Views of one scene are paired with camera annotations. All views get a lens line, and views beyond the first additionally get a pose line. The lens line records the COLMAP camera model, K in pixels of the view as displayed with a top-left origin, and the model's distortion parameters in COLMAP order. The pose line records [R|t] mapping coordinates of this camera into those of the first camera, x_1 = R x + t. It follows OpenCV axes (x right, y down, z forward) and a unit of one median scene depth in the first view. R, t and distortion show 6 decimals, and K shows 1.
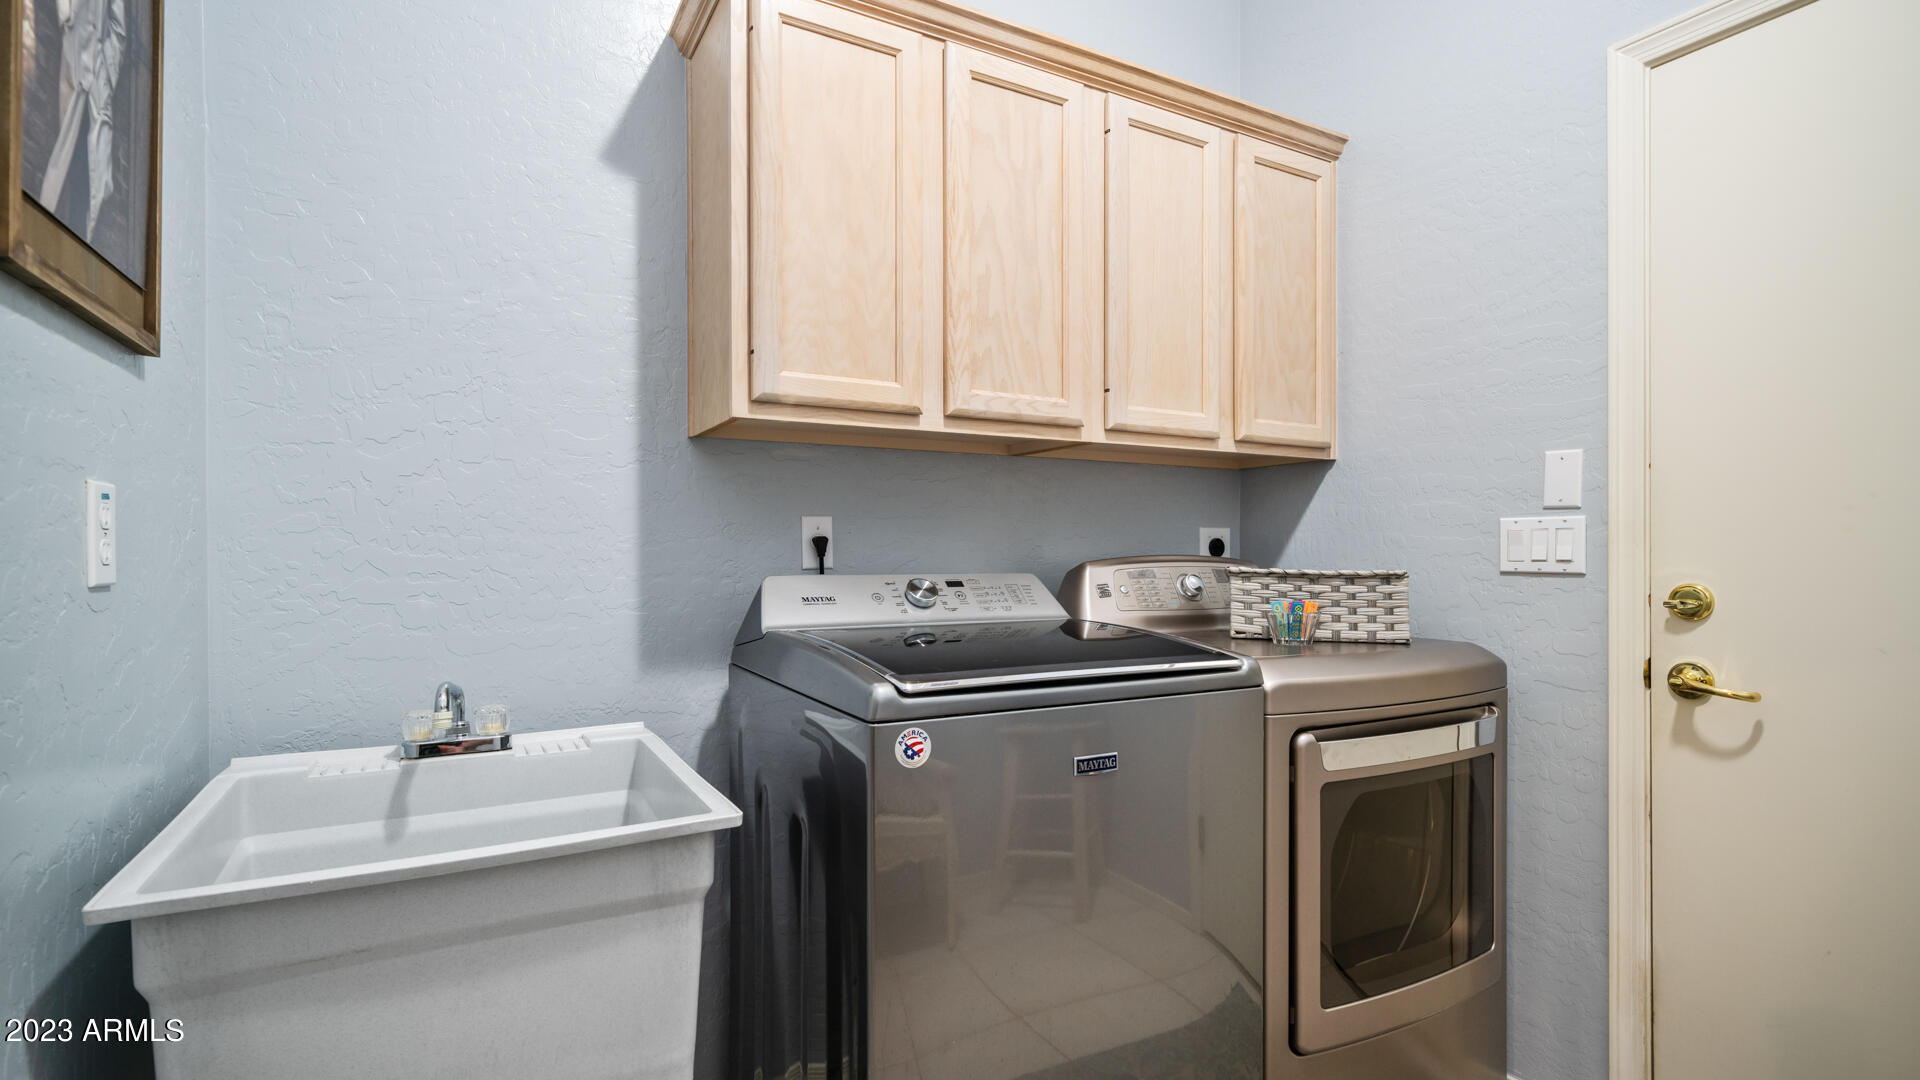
lens RADIAL K [[889.8, 0, 942.9], [0, 889.8, 556.9], [0, 0, 1]] dist [0.000107, 0.000793]
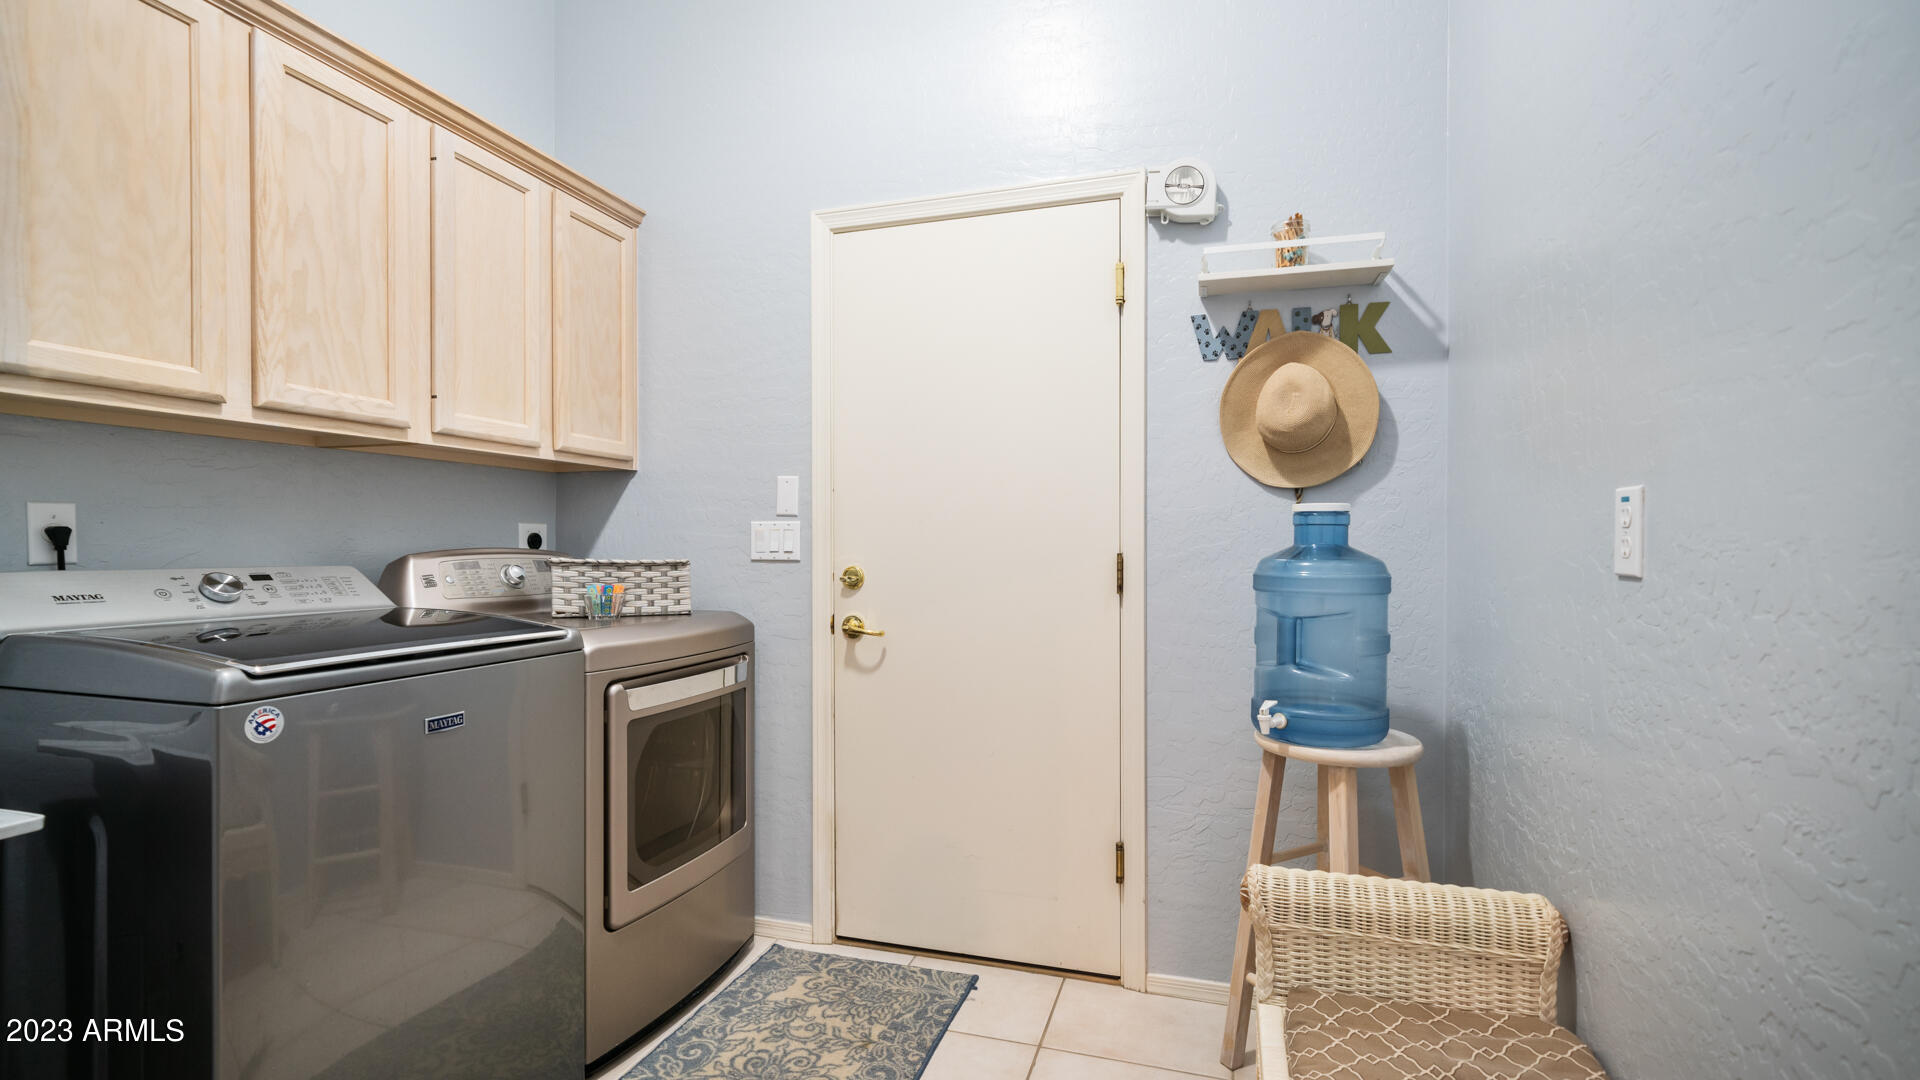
lens RADIAL K [[889.8, 0, 949.6], [0, 889.8, 551.2], [0, 0, 1]] dist [0.000107, 0.000793]
pose [[0.727367, -0.002597, 0.686243, -0.112624], [0.001179, 0.999996, 0.002535, 0.000096], [-0.686247, -0.001035, 0.727368, -0.243343]]
